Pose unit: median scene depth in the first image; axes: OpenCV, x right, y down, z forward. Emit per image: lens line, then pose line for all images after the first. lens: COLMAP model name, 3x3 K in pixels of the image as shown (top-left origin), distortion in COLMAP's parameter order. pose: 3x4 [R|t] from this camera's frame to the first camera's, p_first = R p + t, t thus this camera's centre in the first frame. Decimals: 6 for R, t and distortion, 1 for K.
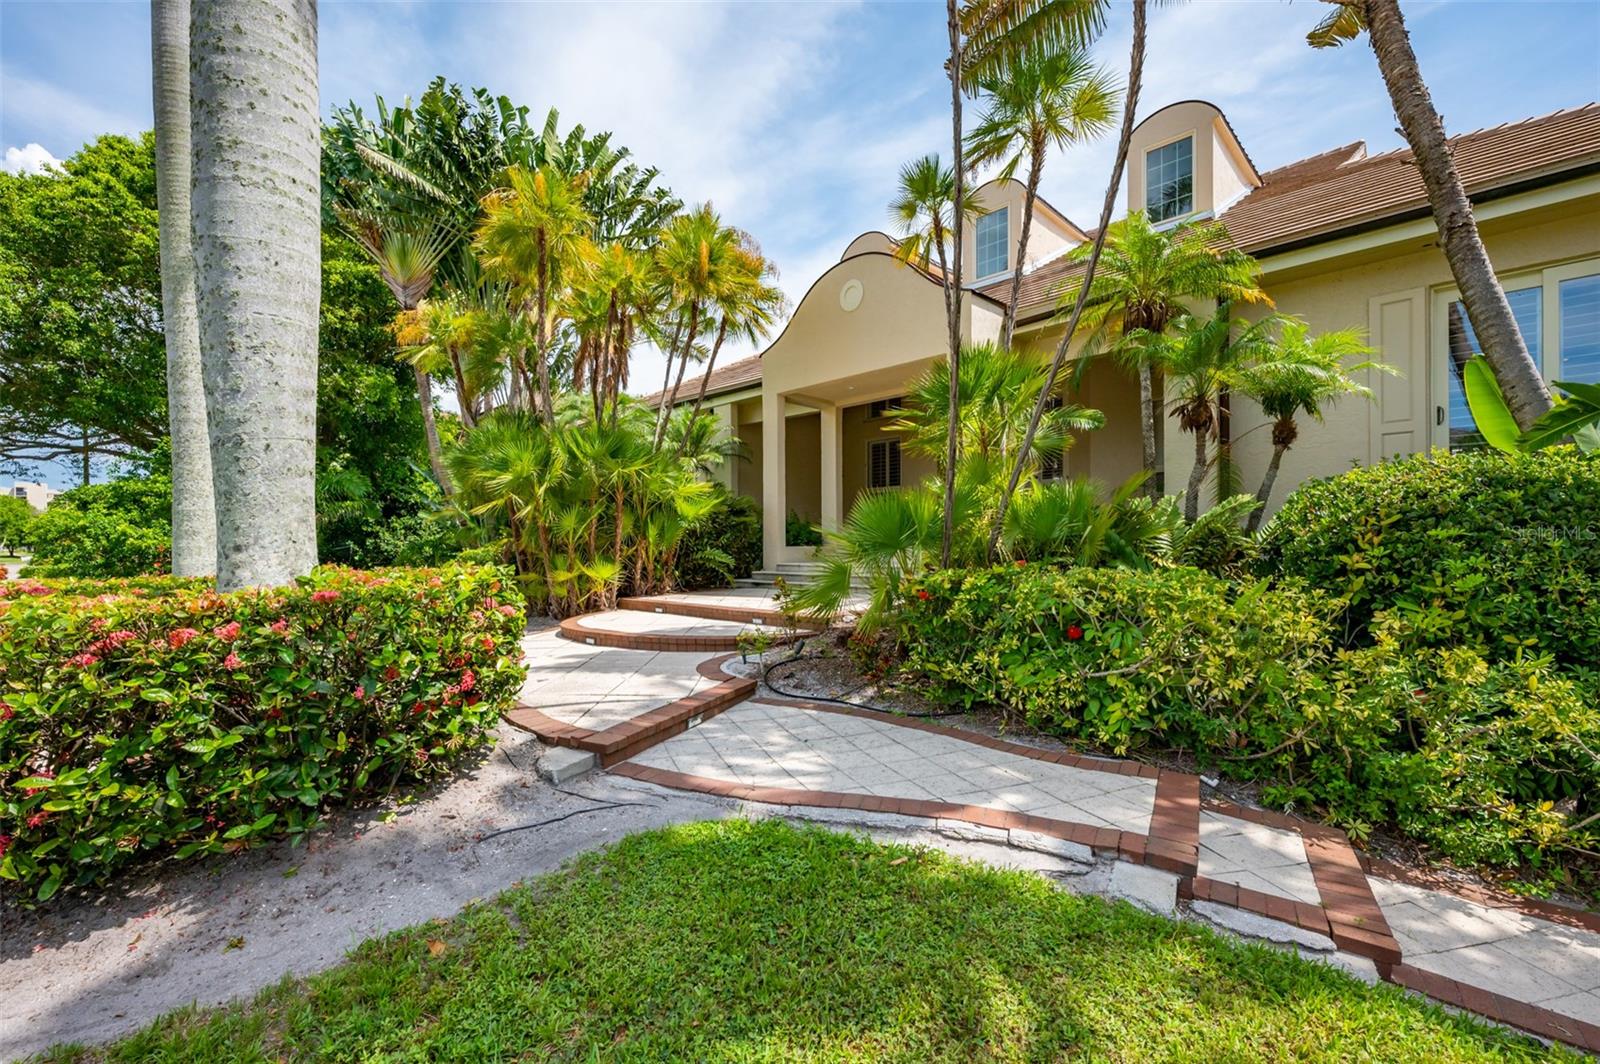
lens RADIAL K [[655.1, 0, 800.0], [0, 655.1, 532.0], [0, 0, 1]] dist [-0.000710, -0.000069]
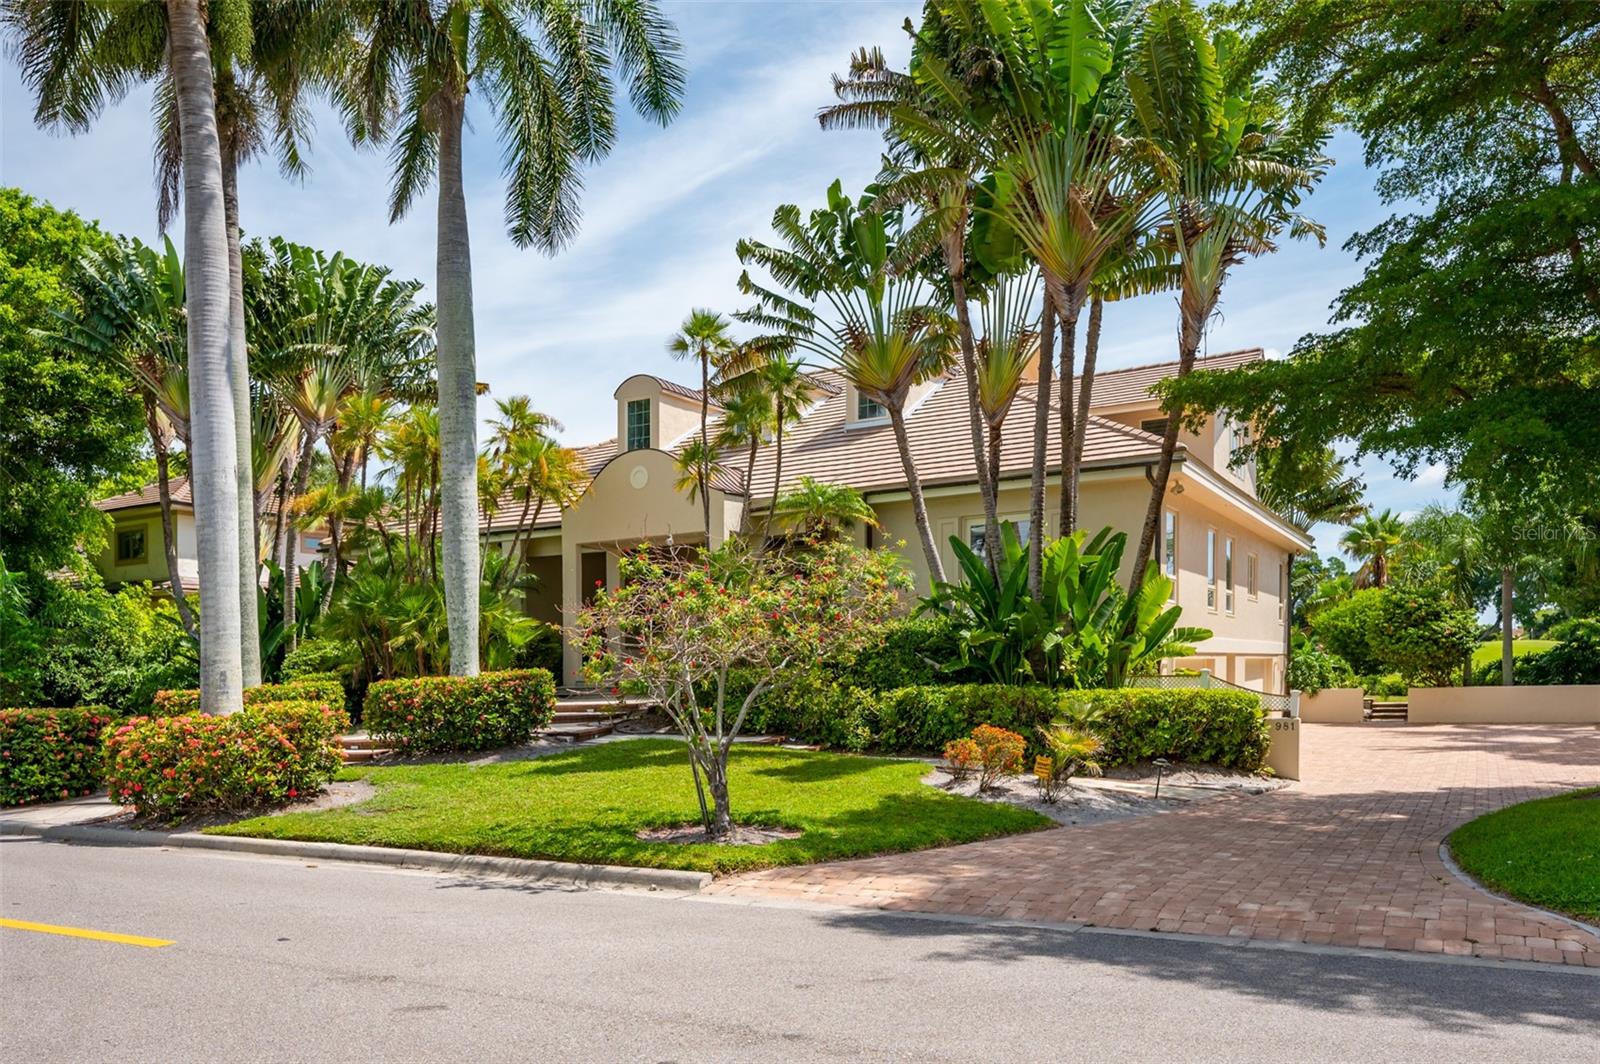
lens RADIAL K [[1058.5, 0, 800.0], [0, 1058.5, 532.0], [0, 0, 1]] dist [0.001703, 0.000602]
pose [[0.960285, 0.014231, 0.278656, -0.168940], [0.018562, 0.993228, -0.114689, 0.002929], [-0.278401, 0.115307, 0.953518, -0.926367]]
